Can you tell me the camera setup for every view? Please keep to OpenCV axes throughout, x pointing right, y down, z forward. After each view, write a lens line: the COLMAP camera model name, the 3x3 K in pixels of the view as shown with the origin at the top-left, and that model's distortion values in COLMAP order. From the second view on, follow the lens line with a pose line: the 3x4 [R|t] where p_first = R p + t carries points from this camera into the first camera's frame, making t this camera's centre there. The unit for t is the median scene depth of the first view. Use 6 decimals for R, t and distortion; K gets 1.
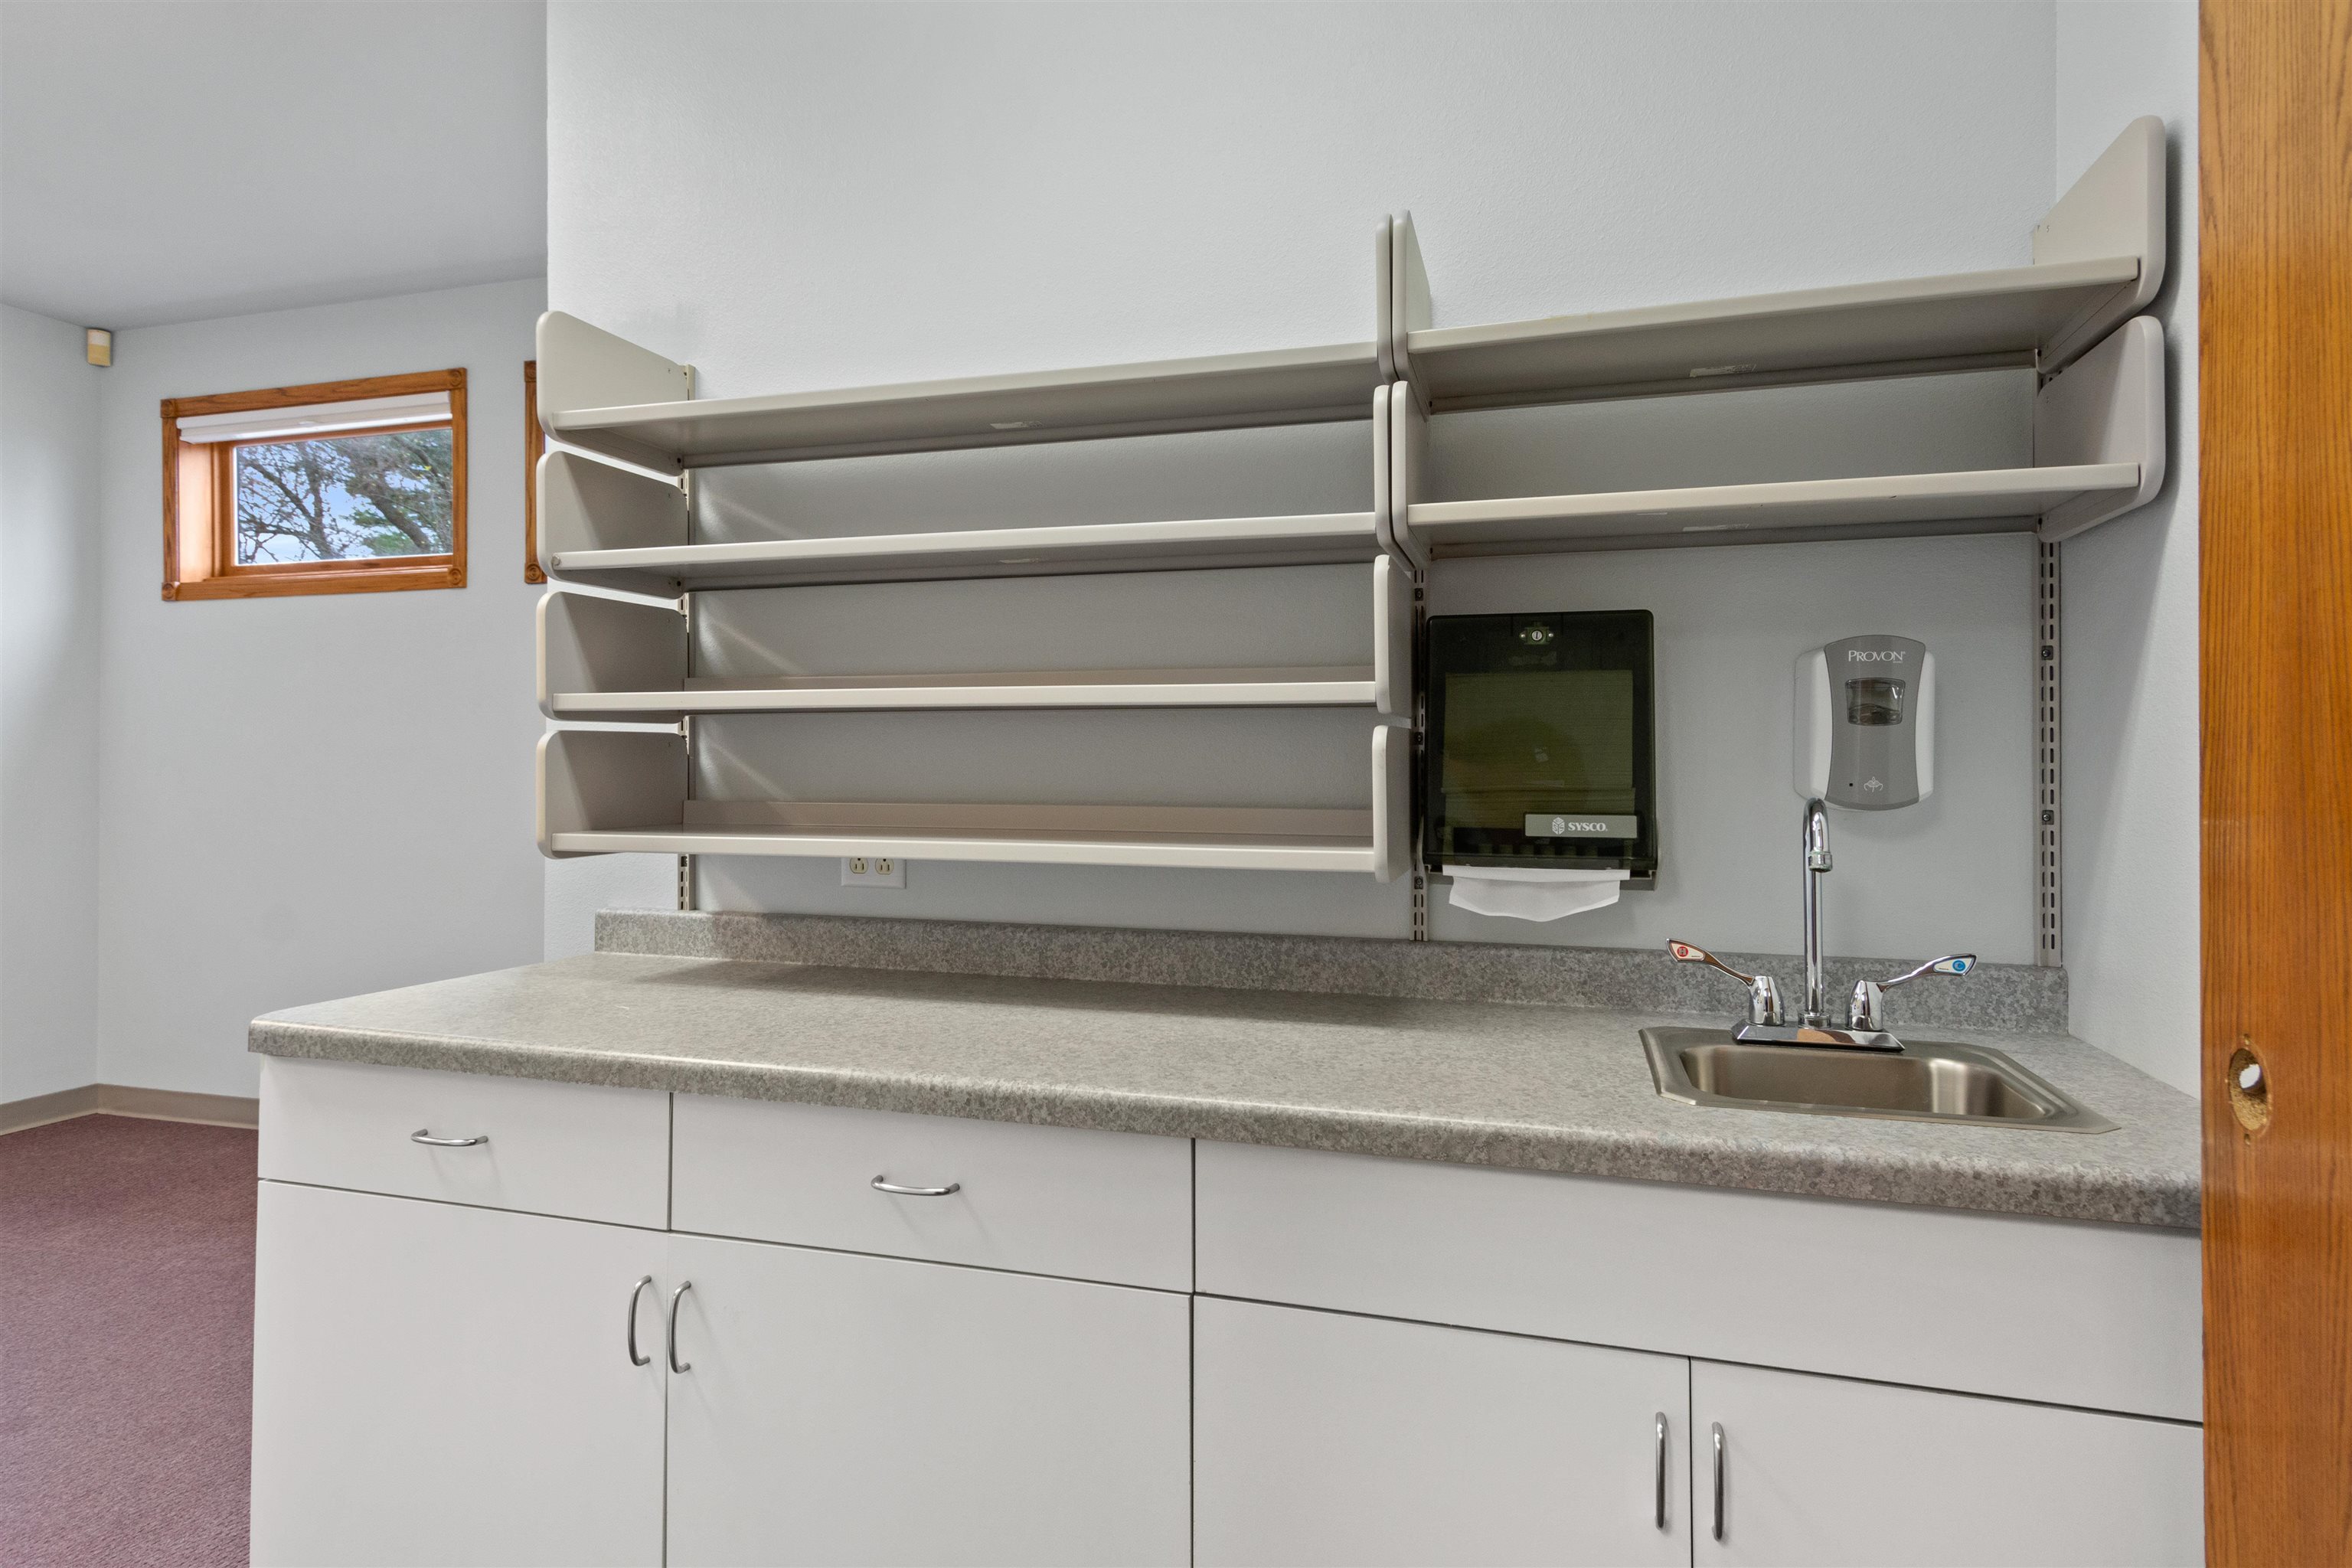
lens RADIAL K [[1303.0, 0, 1182.2], [0, 1303.0, 760.0], [0, 0, 1]] dist [0.002309, -0.000072]
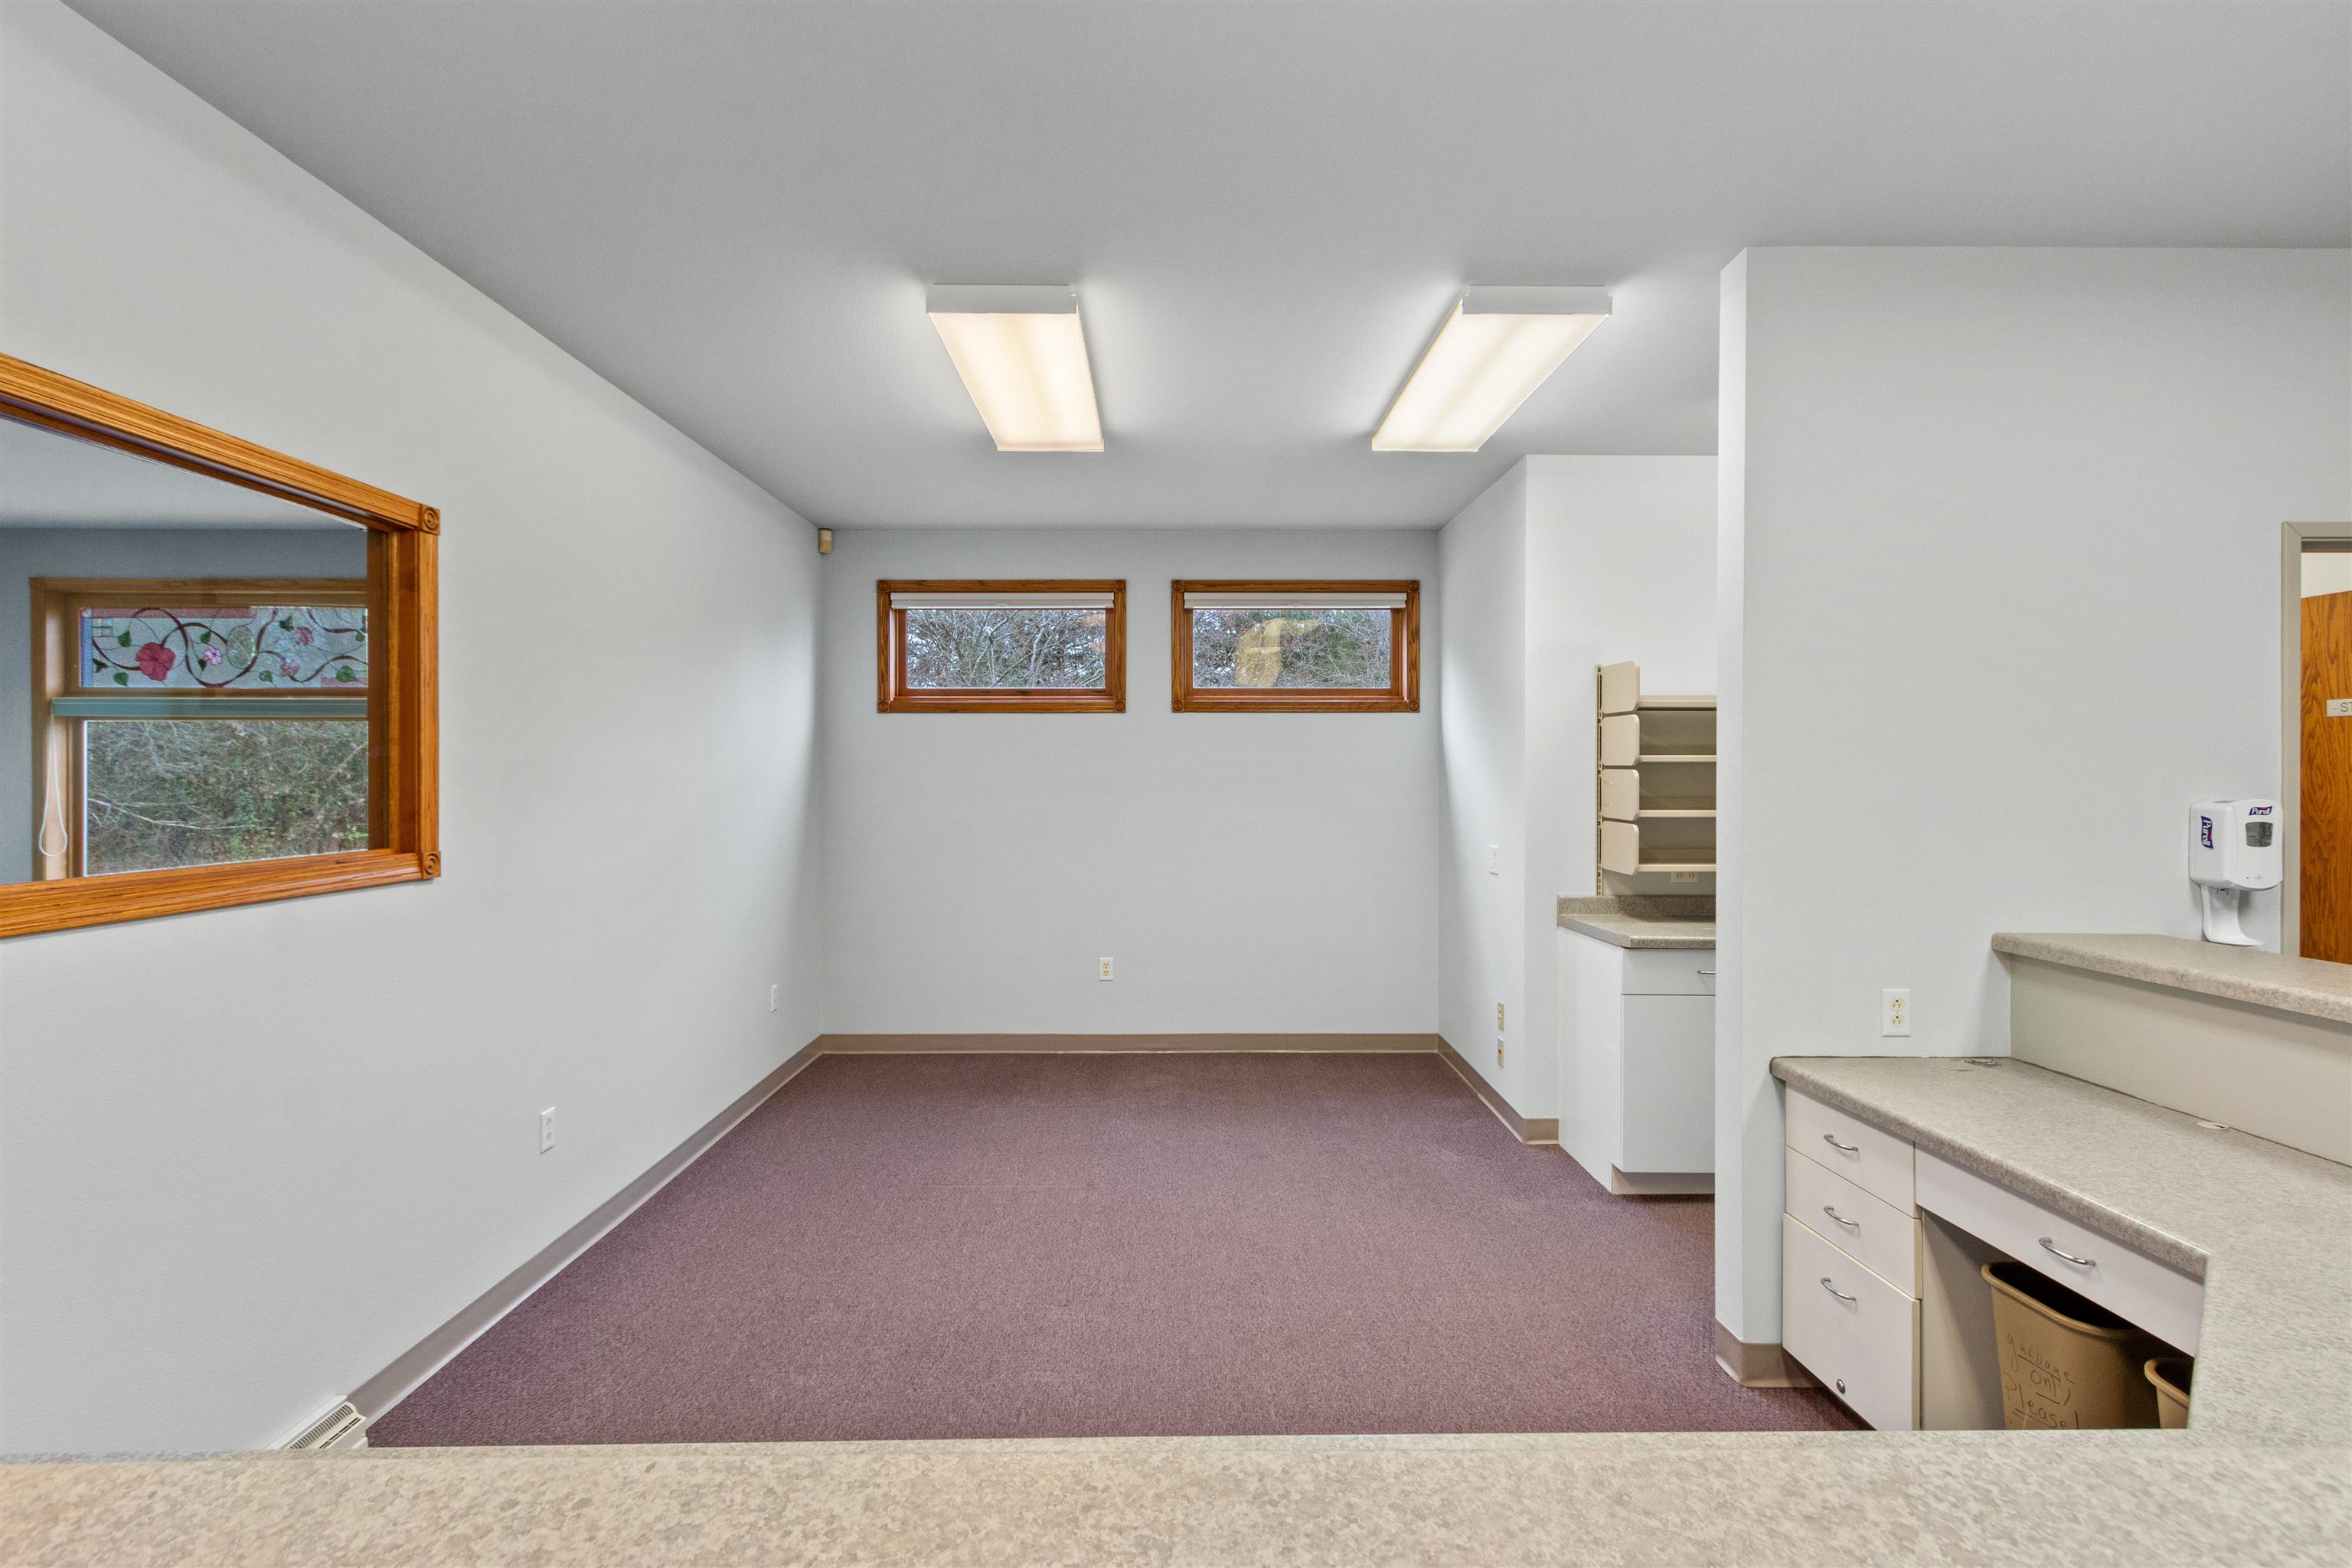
lens RADIAL K [[1107.6, 0, 1176.7], [0, 1107.6, 780.3], [0, 0, 1]] dist [0.002309, -0.002281]
pose [[0.957551, -0.002352, 0.288256, -2.103103], [0.000389, 0.999976, 0.006867, -0.132915], [-0.288265, -0.006464, 0.957529, -0.854212]]
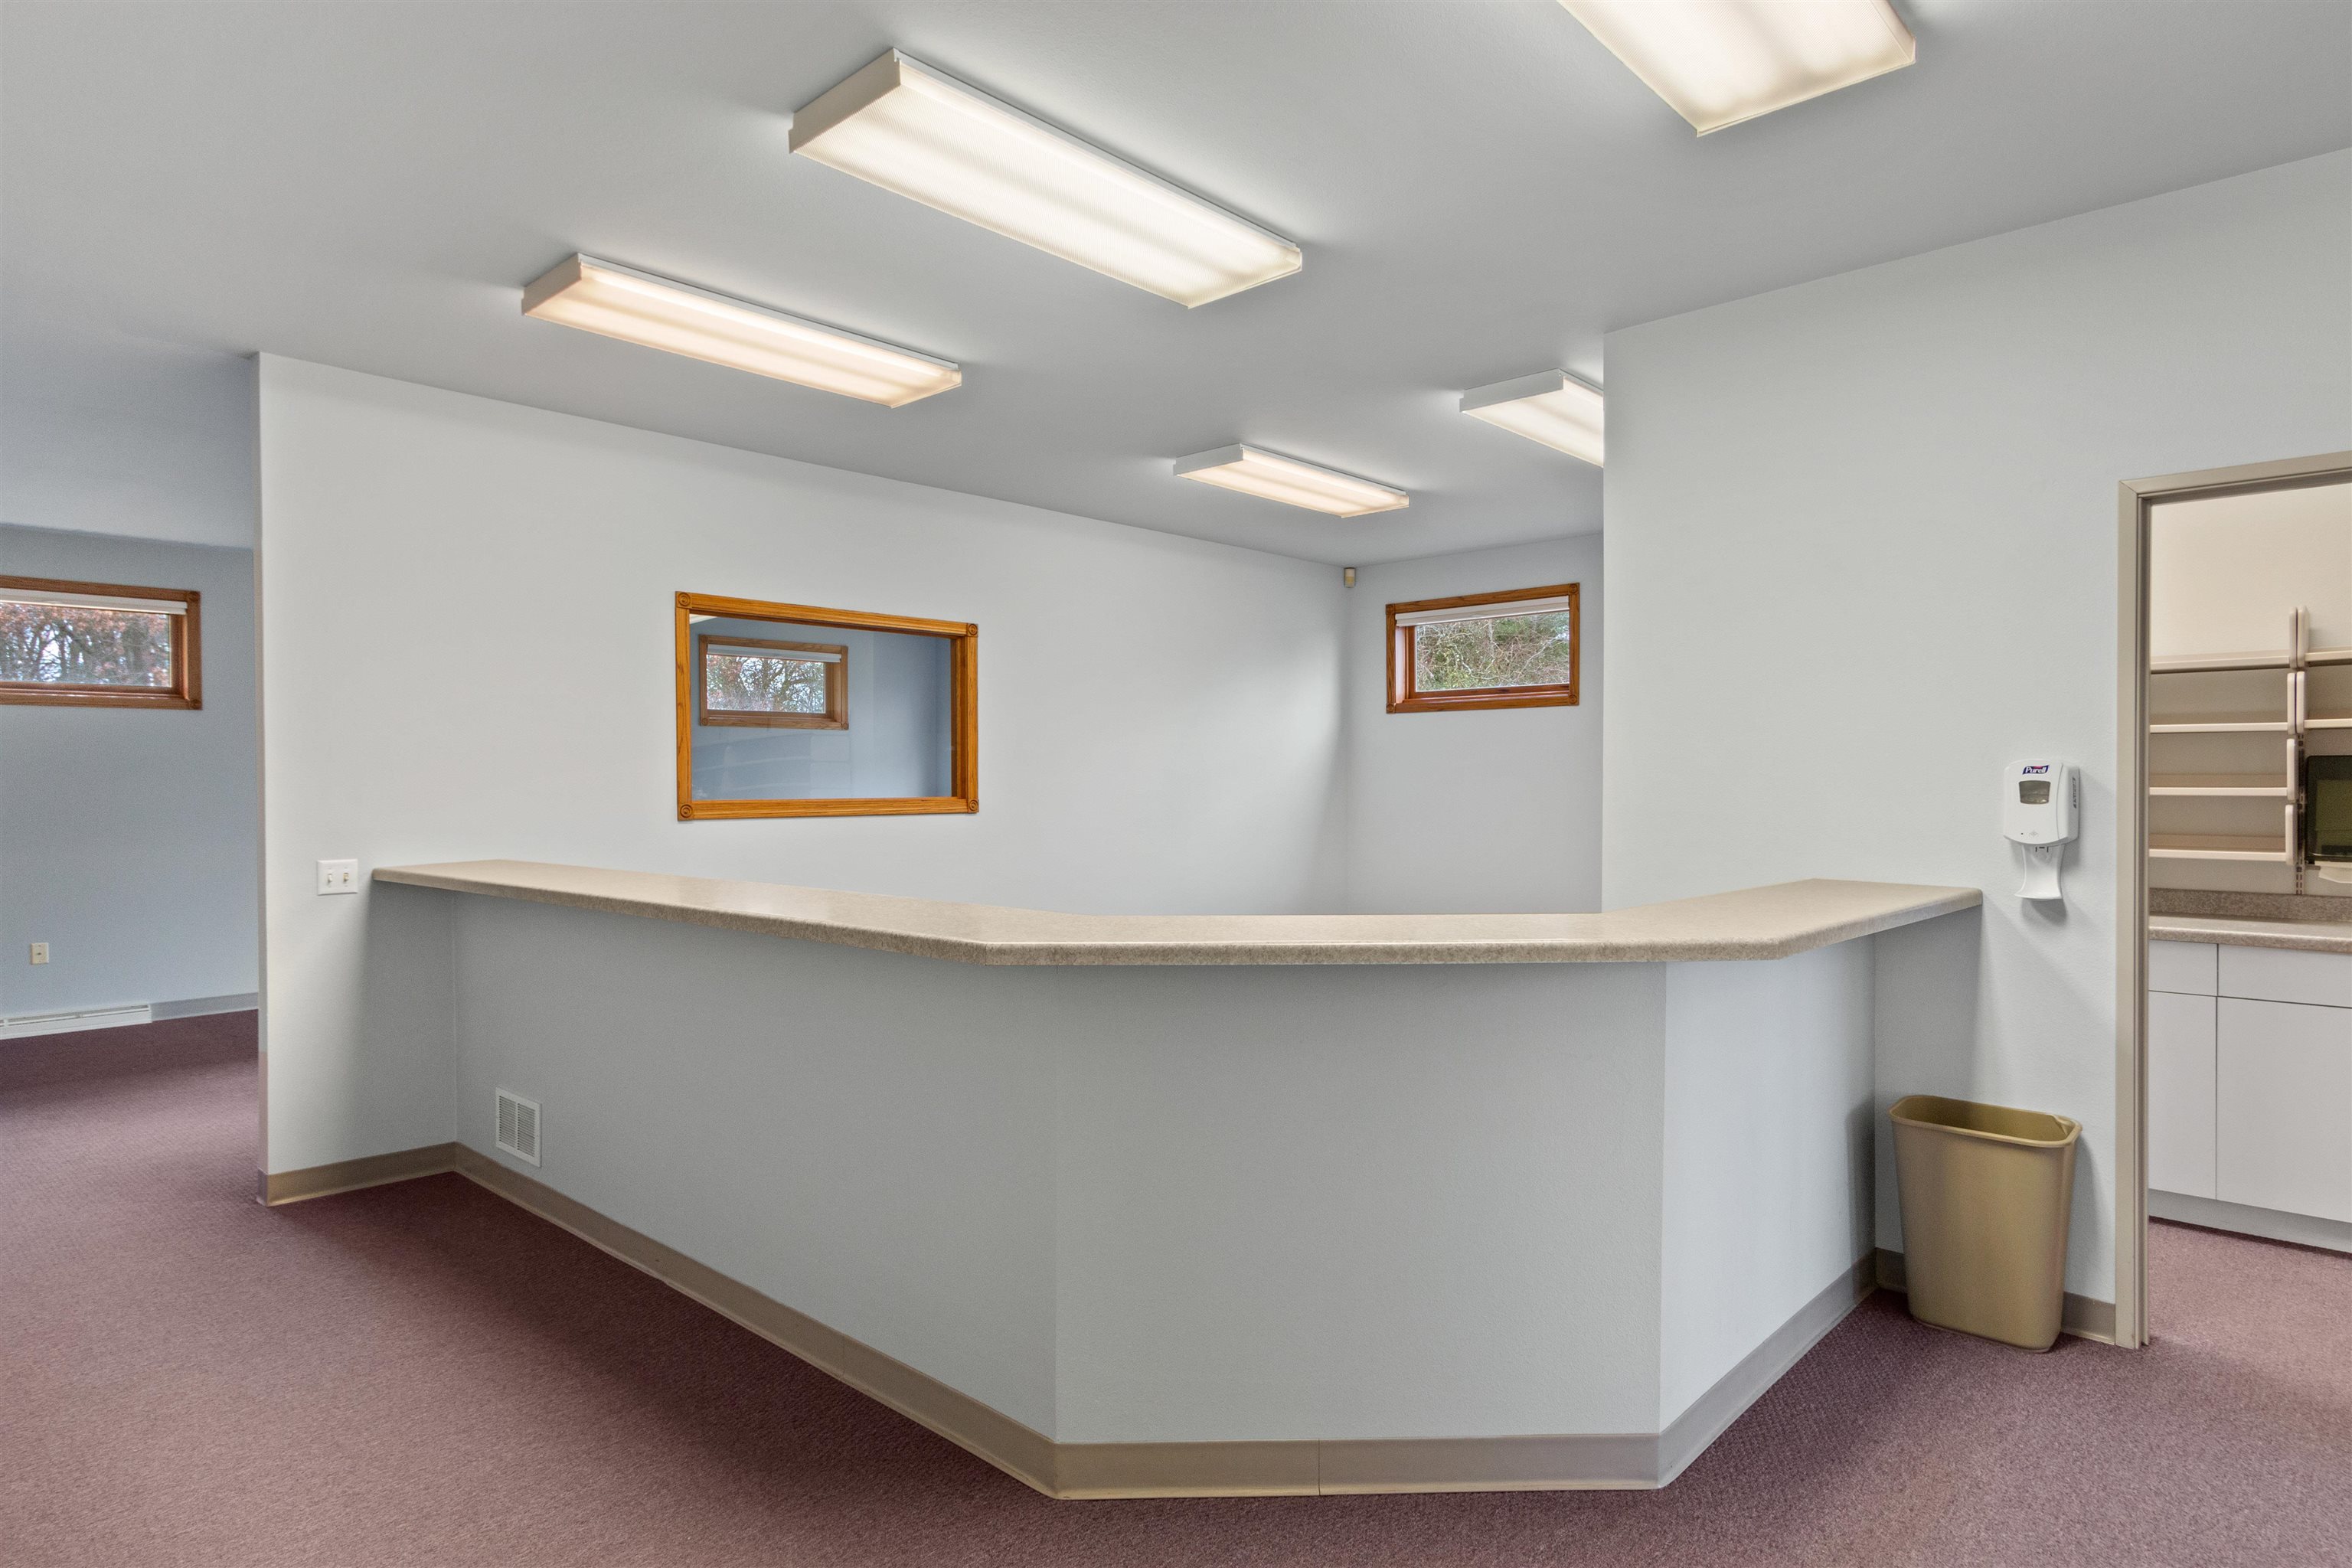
lens RADIAL K [[1303.0, 0, 1164.5], [0, 1303.0, 803.1], [0, 0, 1]] dist [0.002309, -0.000072]
pose [[0.891122, 0.004665, -0.453740, -0.574635], [0.003363, 0.999852, 0.016885, -0.070686], [0.453751, -0.016572, 0.890974, -2.016088]]
